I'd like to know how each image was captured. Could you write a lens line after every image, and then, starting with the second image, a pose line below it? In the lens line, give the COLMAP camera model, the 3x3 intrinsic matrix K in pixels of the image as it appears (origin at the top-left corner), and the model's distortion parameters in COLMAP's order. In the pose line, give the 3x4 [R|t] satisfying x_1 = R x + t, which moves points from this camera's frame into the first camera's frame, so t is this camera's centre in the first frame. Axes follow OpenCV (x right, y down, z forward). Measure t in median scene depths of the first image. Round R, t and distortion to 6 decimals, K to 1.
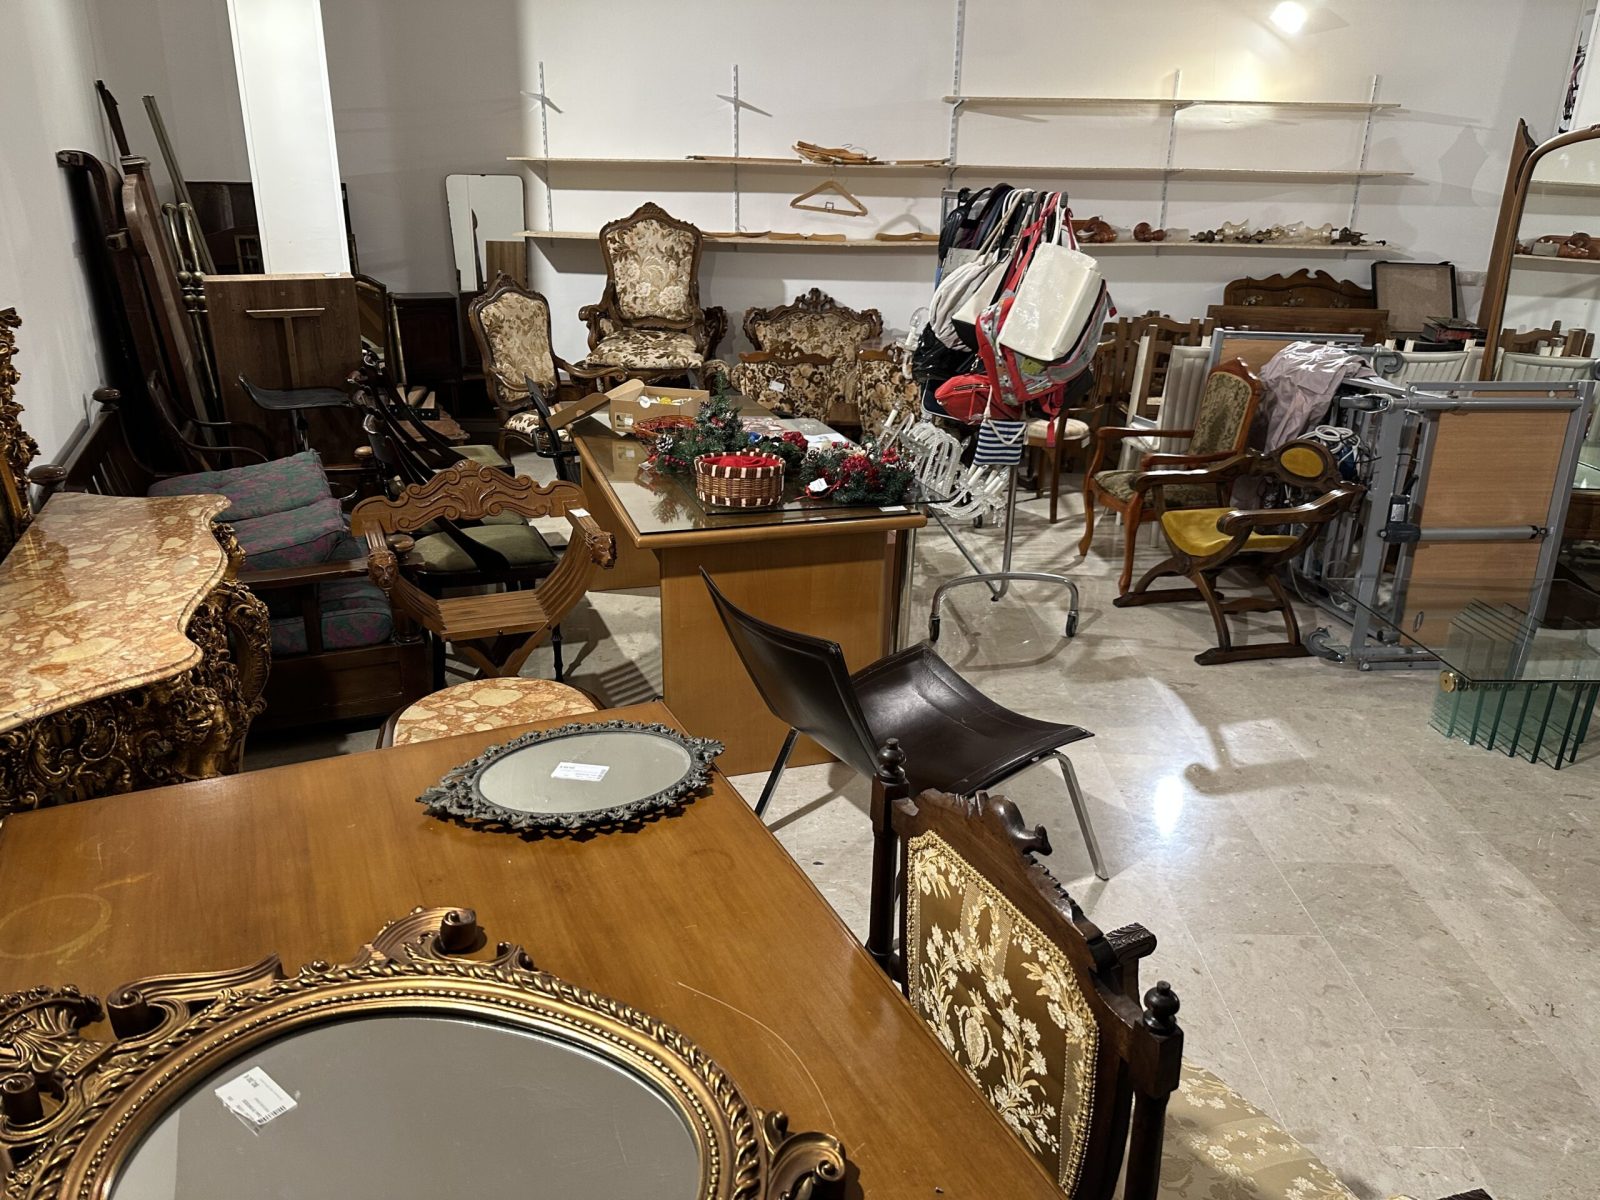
lens RADIAL K [[1127.8, 0, 794.9], [0, 1127.8, 606.9], [0, 0, 1]] dist [0.033865, -0.051438]
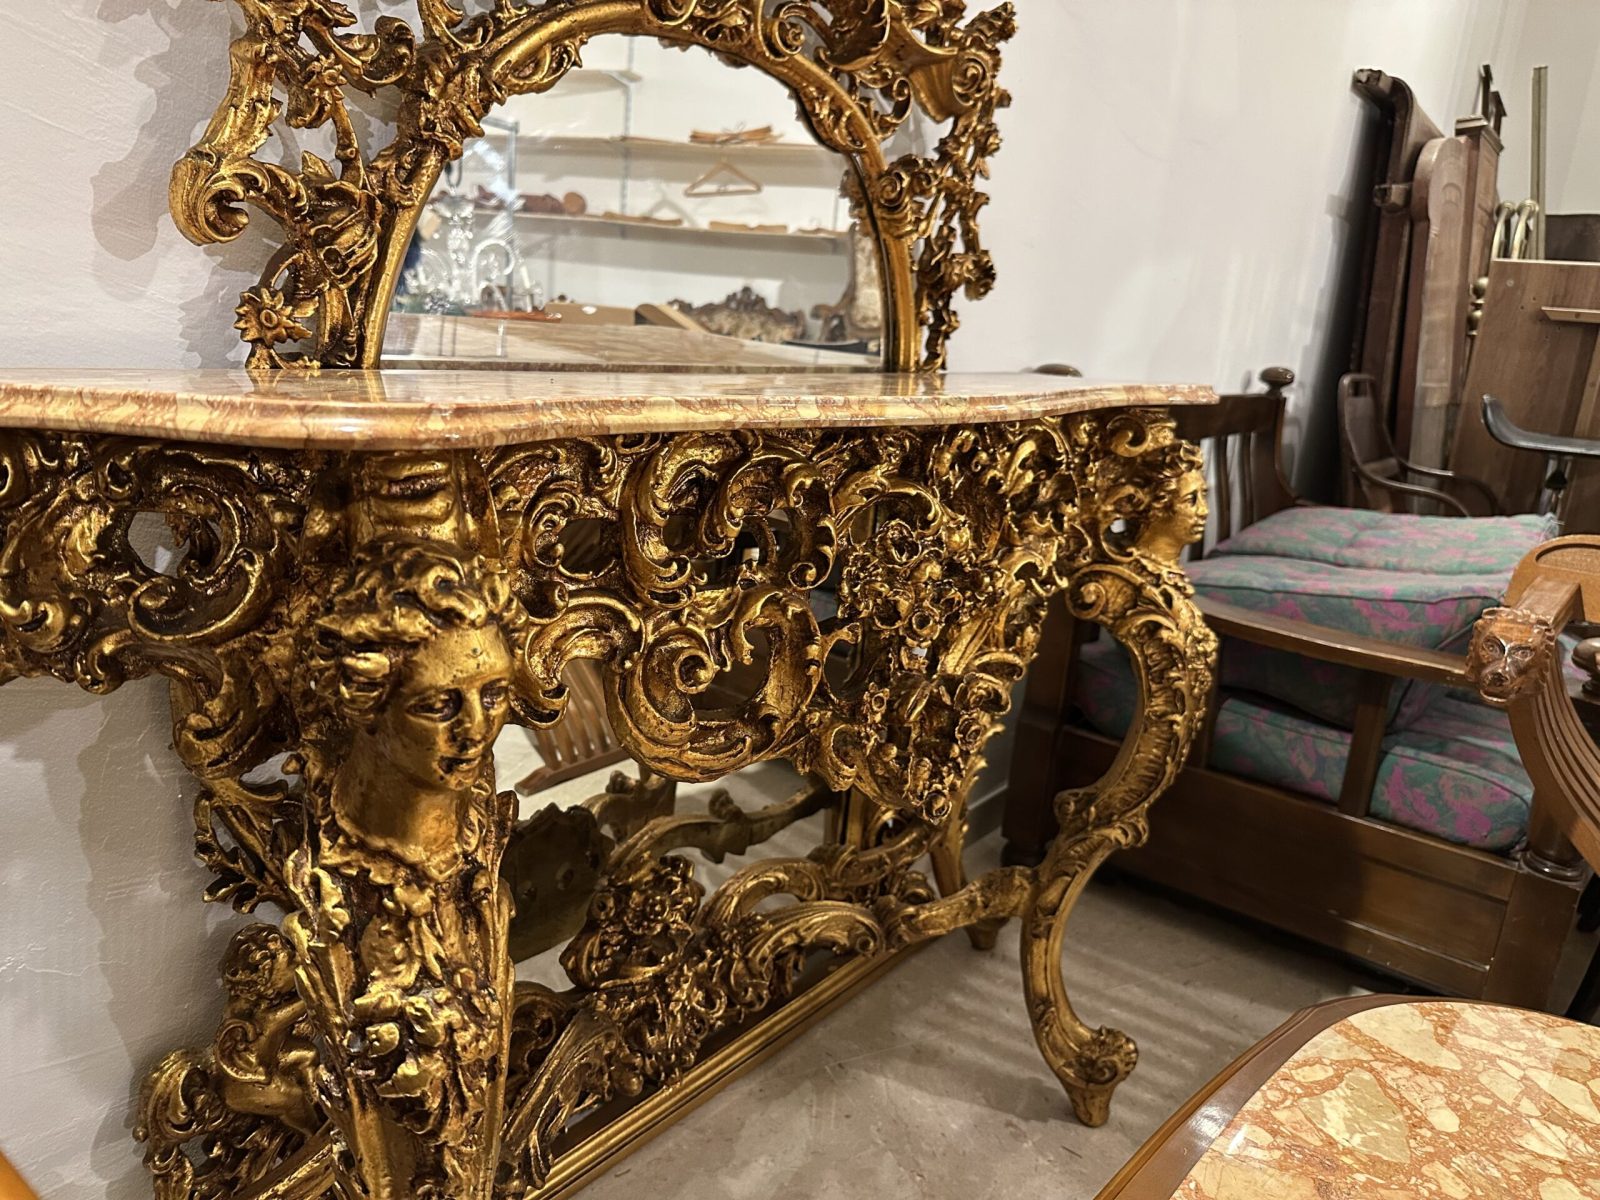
lens RADIAL K [[1127.8, 0, 794.9], [0, 1127.8, 606.9], [0, 0, 1]] dist [0.033865, -0.051438]
pose [[0.464464, 0.247973, -0.850166, -0.124495], [-0.375595, 0.924539, 0.064470, 0.016716], [0.801999, 0.289374, 0.522552, 0.498003]]
